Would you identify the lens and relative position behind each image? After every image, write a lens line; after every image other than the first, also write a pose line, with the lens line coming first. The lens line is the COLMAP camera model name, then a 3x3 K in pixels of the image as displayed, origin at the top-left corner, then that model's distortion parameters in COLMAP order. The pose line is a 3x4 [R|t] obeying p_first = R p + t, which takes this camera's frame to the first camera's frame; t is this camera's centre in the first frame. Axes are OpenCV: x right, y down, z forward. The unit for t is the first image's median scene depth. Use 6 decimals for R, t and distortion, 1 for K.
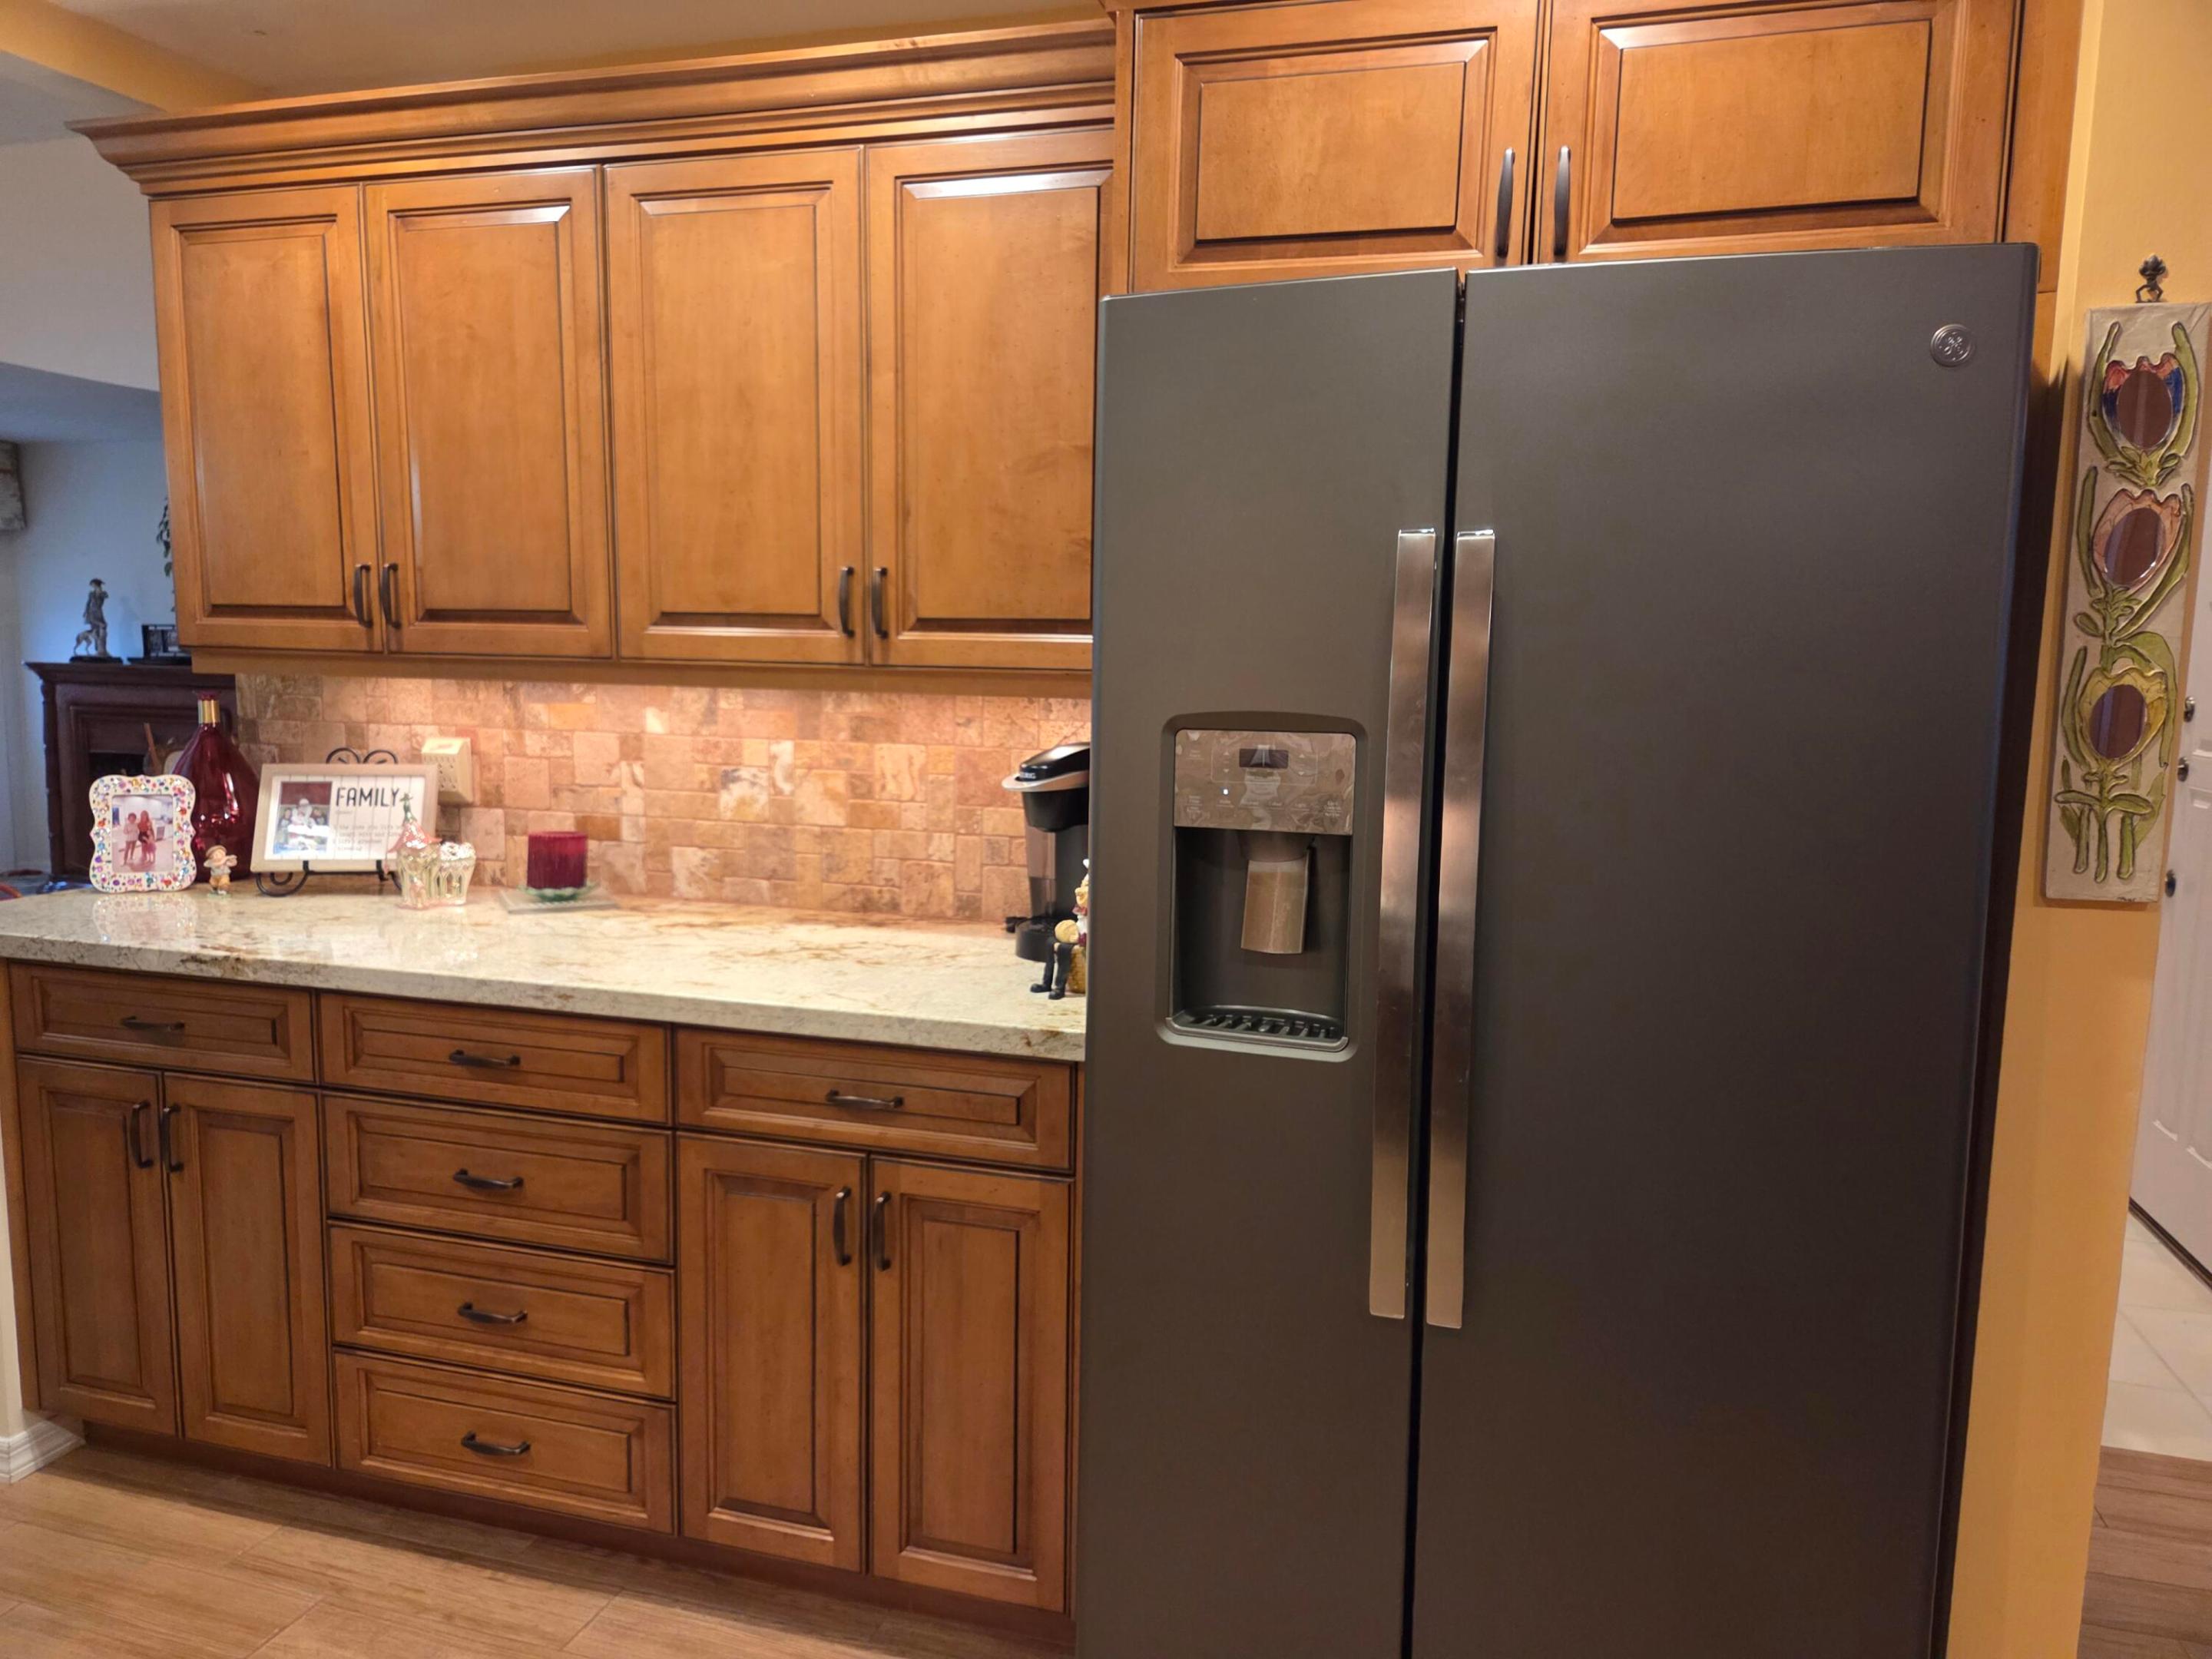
lens RADIAL K [[1479.1, 0, 1107.9], [0, 1479.1, 832.8], [0, 0, 1]] dist [0.065528, -0.060986]
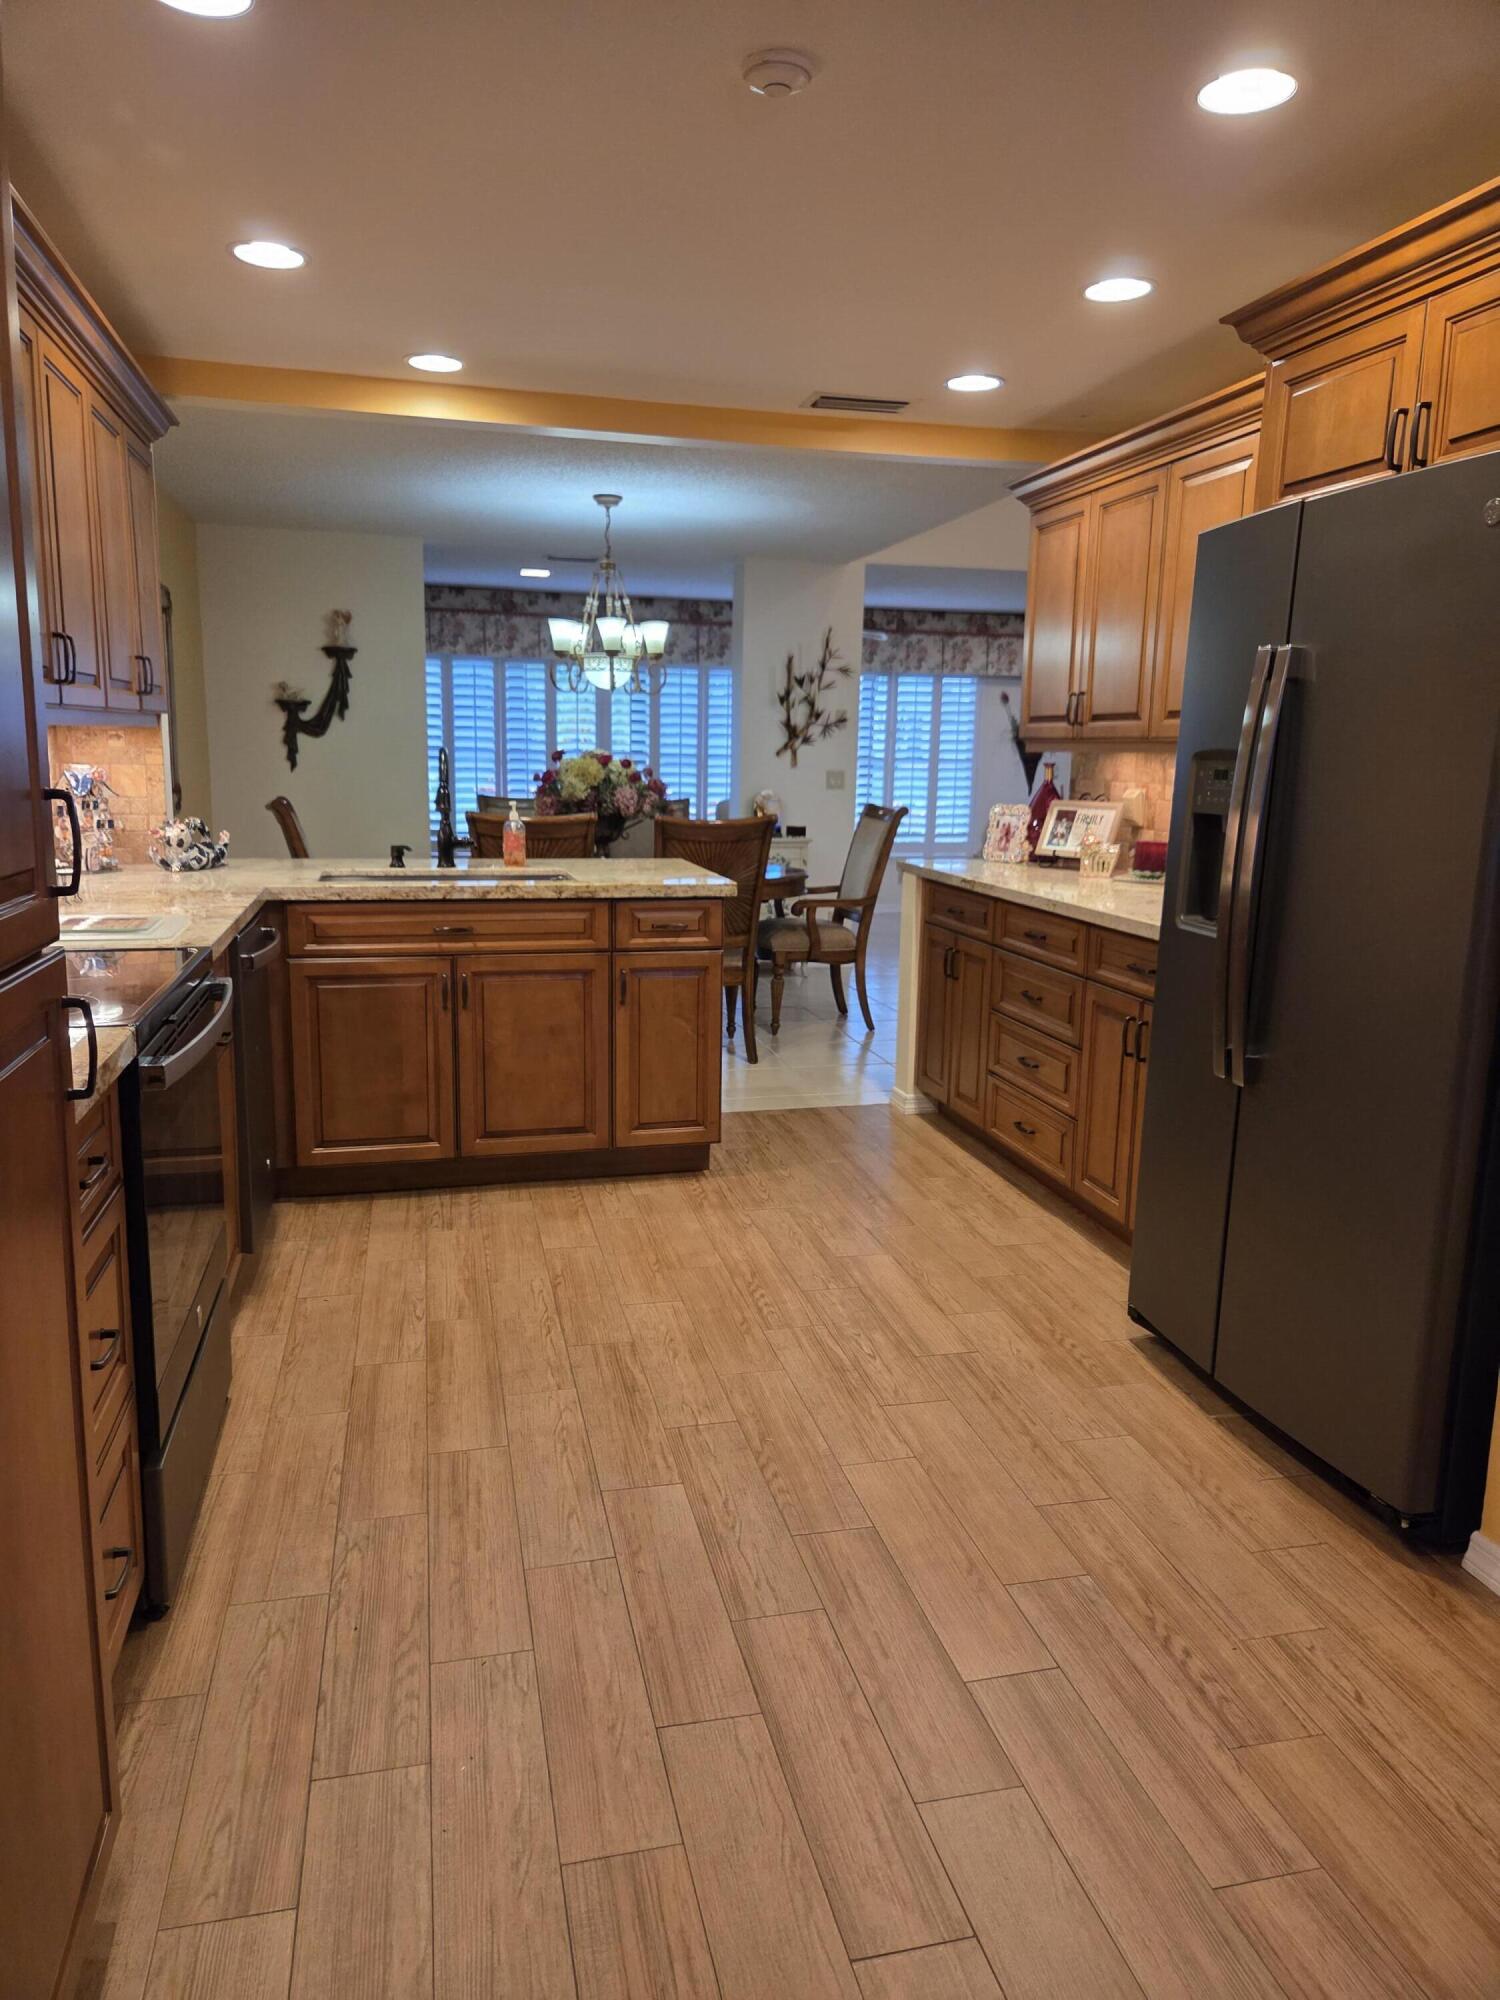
lens RADIAL K [[1337.3, 0, 756.9], [0, 1337.3, 978.1], [0, 0, 1]] dist [0.065528, -0.060986]
pose [[0.508104, 0.137197, -0.850298, 0.856907], [-0.113094, 0.989311, 0.092047, 0.074525], [0.853838, 0.049394, 0.518189, -0.241549]]
